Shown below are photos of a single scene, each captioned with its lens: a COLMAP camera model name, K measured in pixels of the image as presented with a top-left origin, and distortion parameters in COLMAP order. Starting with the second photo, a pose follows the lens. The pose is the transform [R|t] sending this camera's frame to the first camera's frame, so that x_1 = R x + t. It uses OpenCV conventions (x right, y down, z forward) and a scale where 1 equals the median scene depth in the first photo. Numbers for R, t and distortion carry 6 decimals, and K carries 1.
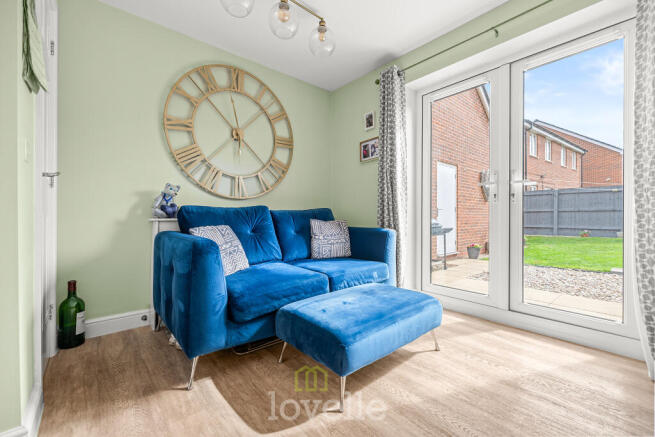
lens RADIAL K [[281.0, 0, 329.8], [0, 281.0, 218.4], [0, 0, 1]] dist [0.002691, -0.000957]
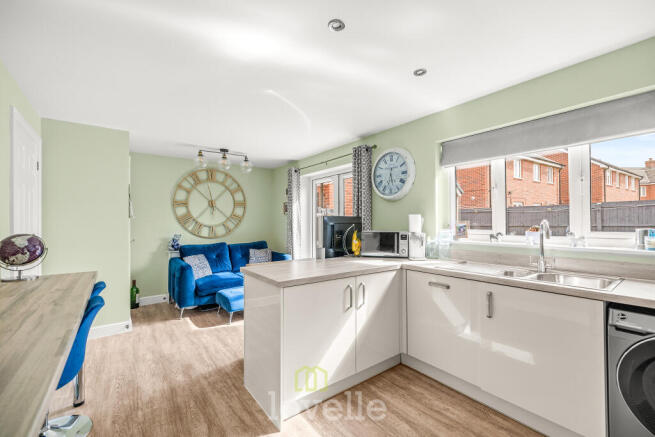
lens RADIAL K [[281.0, 0, 329.4], [0, 281.0, 222.0], [0, 0, 1]] dist [0.002691, -0.000957]
pose [[0.998445, -0.004272, -0.055588, 0.618359], [0.003993, 0.999979, -0.005139, -0.178658], [0.055609, 0.004909, 0.998441, -0.924402]]
